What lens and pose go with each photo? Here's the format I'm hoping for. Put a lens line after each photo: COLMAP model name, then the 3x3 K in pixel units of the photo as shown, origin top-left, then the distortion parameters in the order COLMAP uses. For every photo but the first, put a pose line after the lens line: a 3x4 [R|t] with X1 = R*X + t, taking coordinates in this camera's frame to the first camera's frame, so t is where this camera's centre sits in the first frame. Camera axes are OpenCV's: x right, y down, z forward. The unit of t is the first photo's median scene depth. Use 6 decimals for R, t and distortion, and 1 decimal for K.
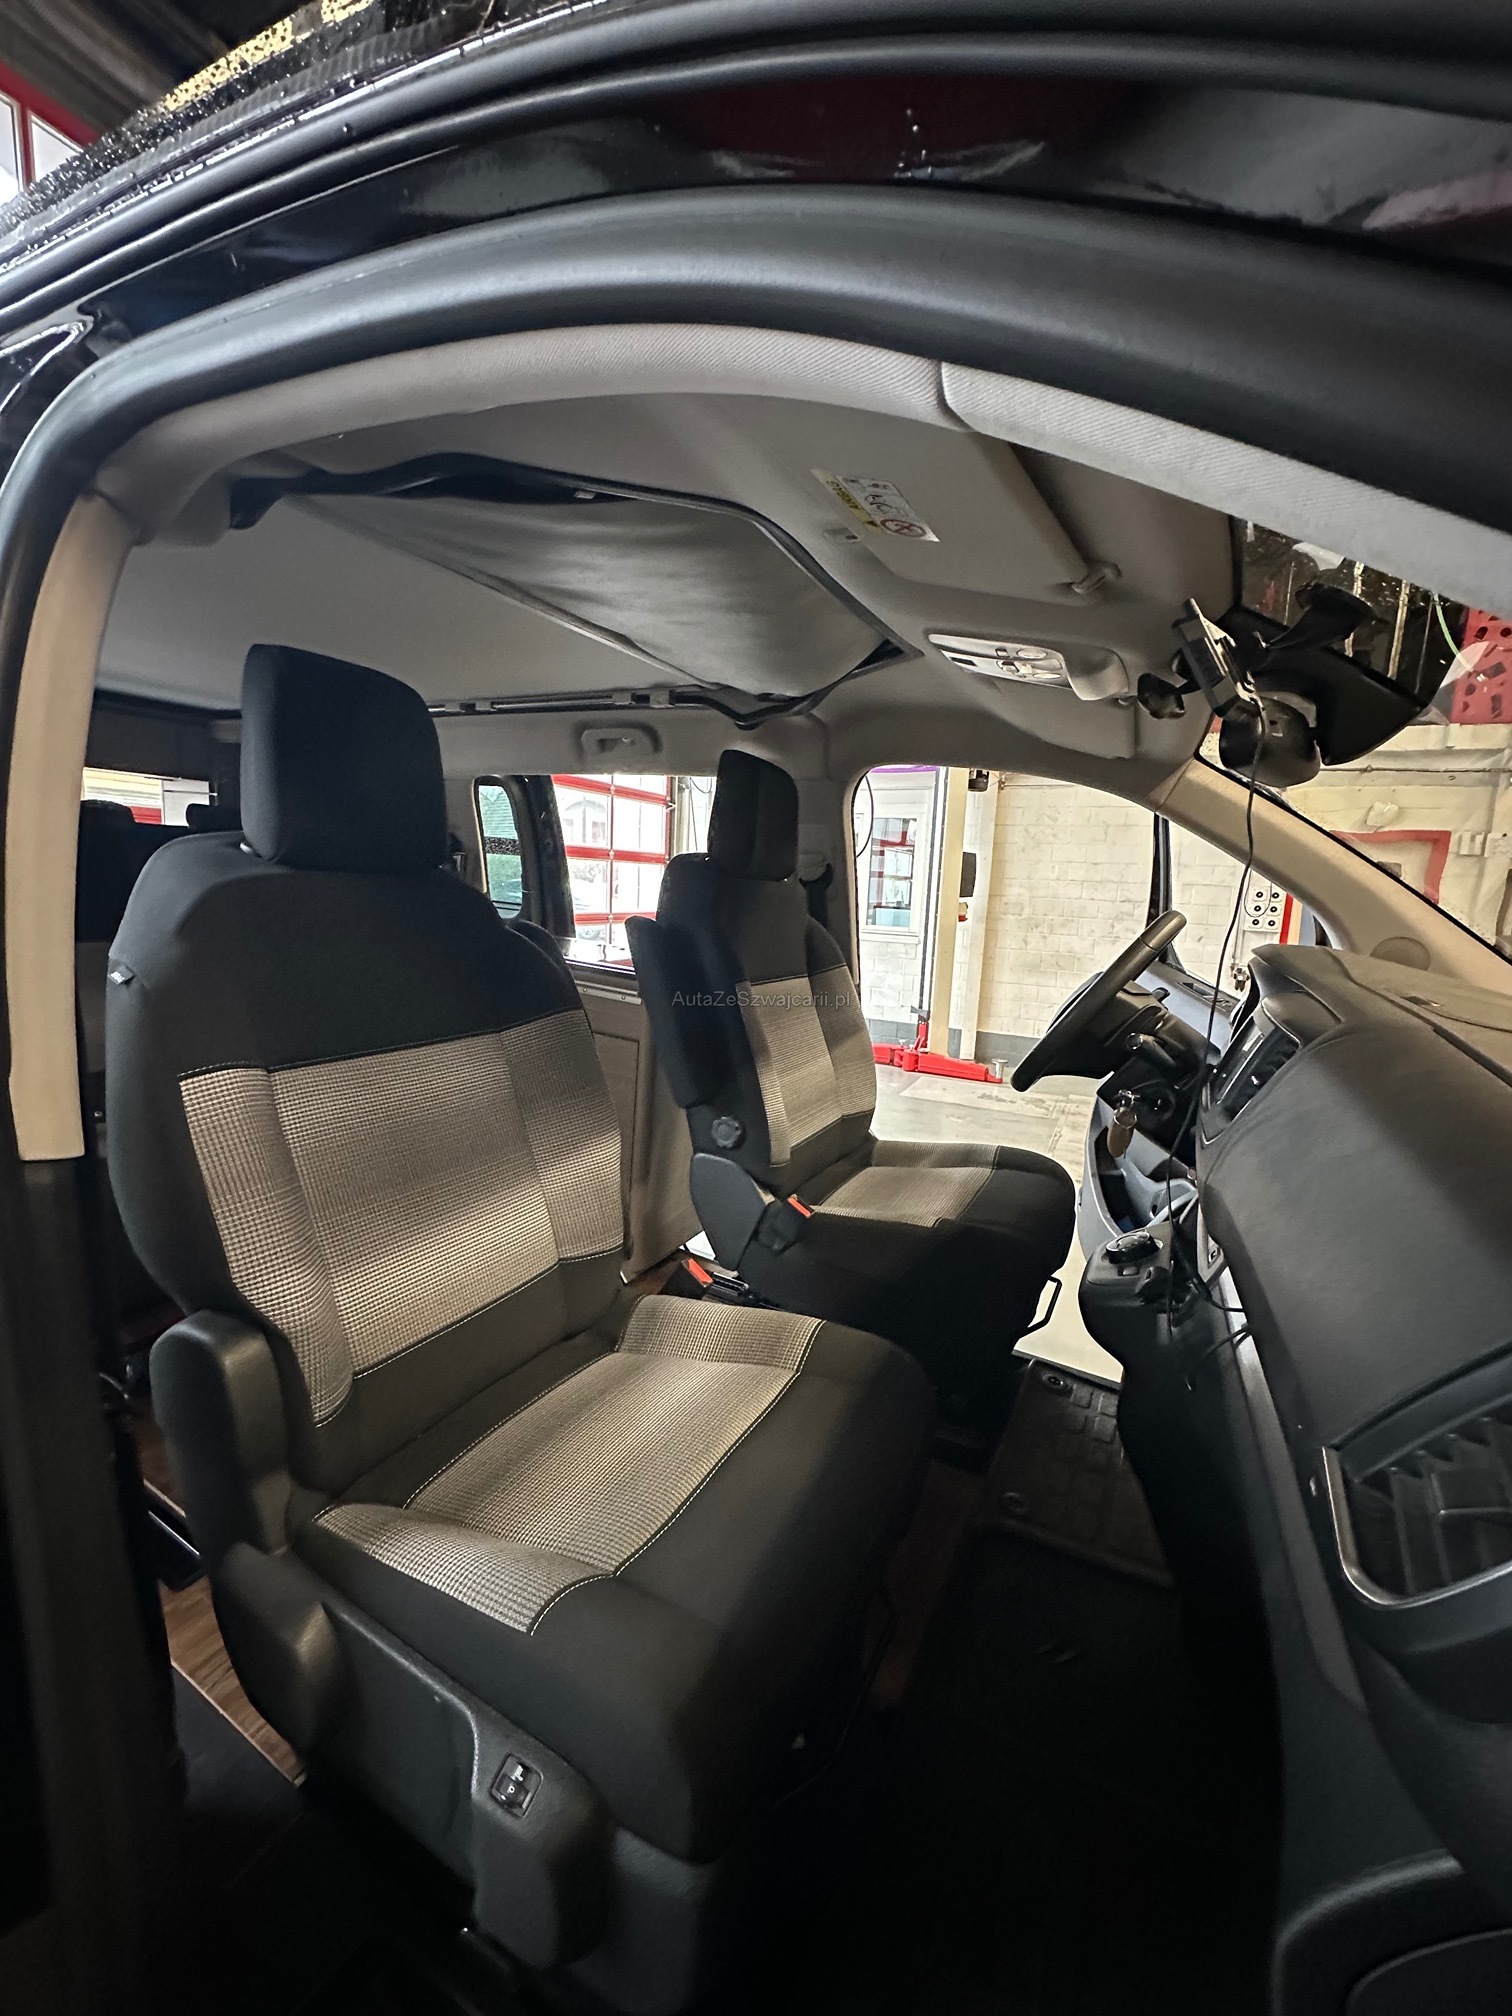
lens RADIAL K [[805.2, 0, 758.7], [0, 805.2, 1007.7], [0, 0, 1]] dist [-0.002570, -0.000024]
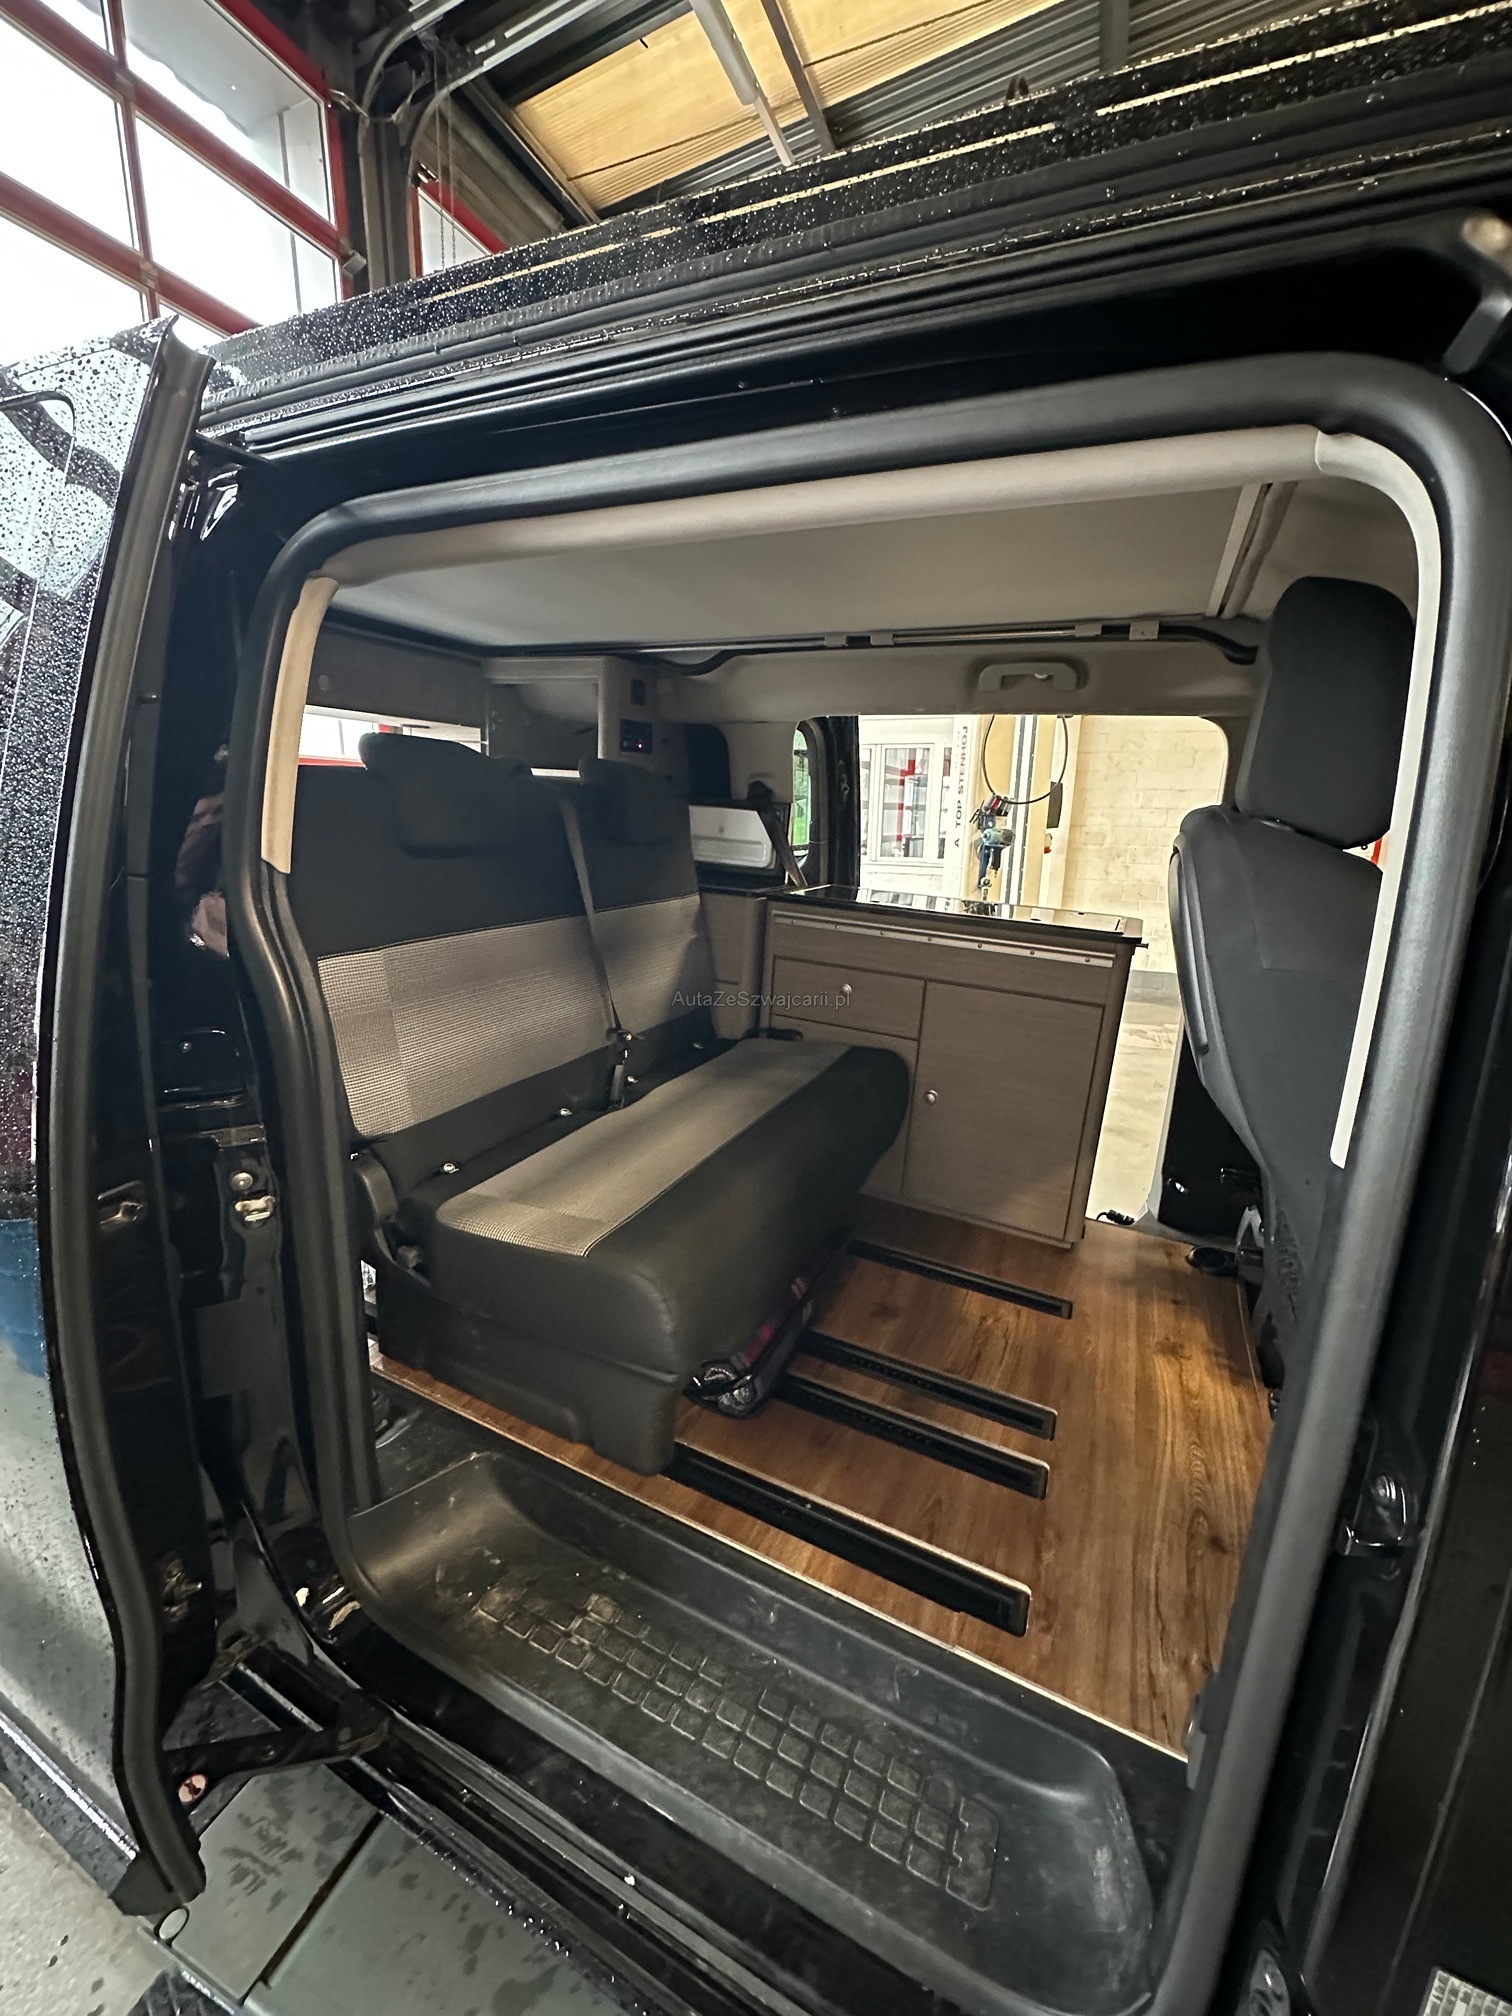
lens RADIAL K [[805.2, 0, 758.7], [0, 805.2, 1007.7], [0, 0, 1]] dist [-0.002570, -0.000024]
pose [[0.997620, -0.038889, 0.056942, -0.164146], [0.034050, 0.995916, 0.083623, -0.013335], [-0.059961, -0.081486, 0.994869, 0.023993]]
